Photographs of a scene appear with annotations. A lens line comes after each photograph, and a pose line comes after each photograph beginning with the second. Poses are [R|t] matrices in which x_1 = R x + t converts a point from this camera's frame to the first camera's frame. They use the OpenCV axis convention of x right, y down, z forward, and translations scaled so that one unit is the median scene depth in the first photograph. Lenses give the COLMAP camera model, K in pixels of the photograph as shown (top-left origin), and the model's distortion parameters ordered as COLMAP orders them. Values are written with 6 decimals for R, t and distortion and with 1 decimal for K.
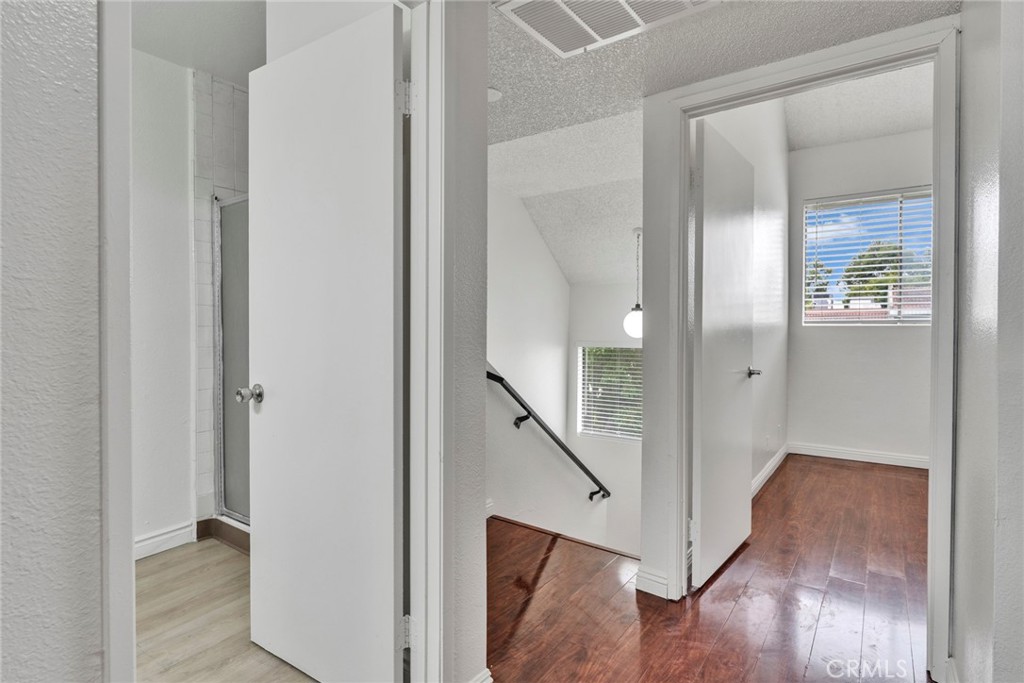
lens RADIAL K [[518.2, 0, 515.8], [0, 518.2, 339.1], [0, 0, 1]] dist [0.000728, 0.000081]
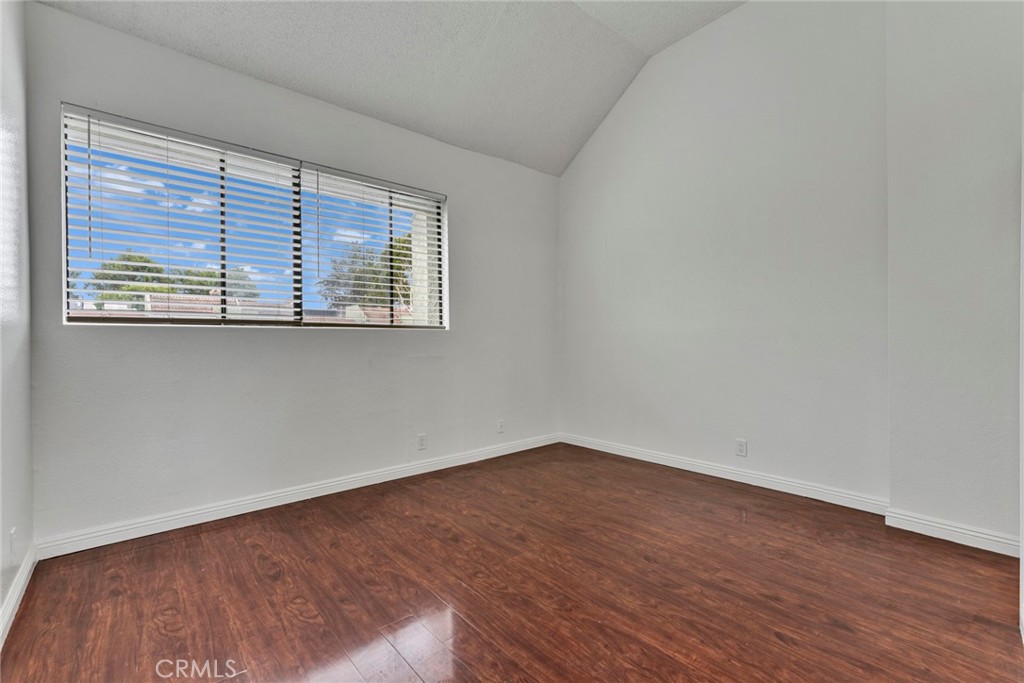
lens RADIAL K [[441.1, 0, 514.2], [0, 441.1, 345.0], [0, 0, 1]] dist [-0.002807, -0.000665]
pose [[0.244767, -0.019255, 0.969391, 0.209921], [0.008857, 0.999805, 0.017623, -0.007402], [-0.969541, 0.004273, 0.244890, 0.407975]]
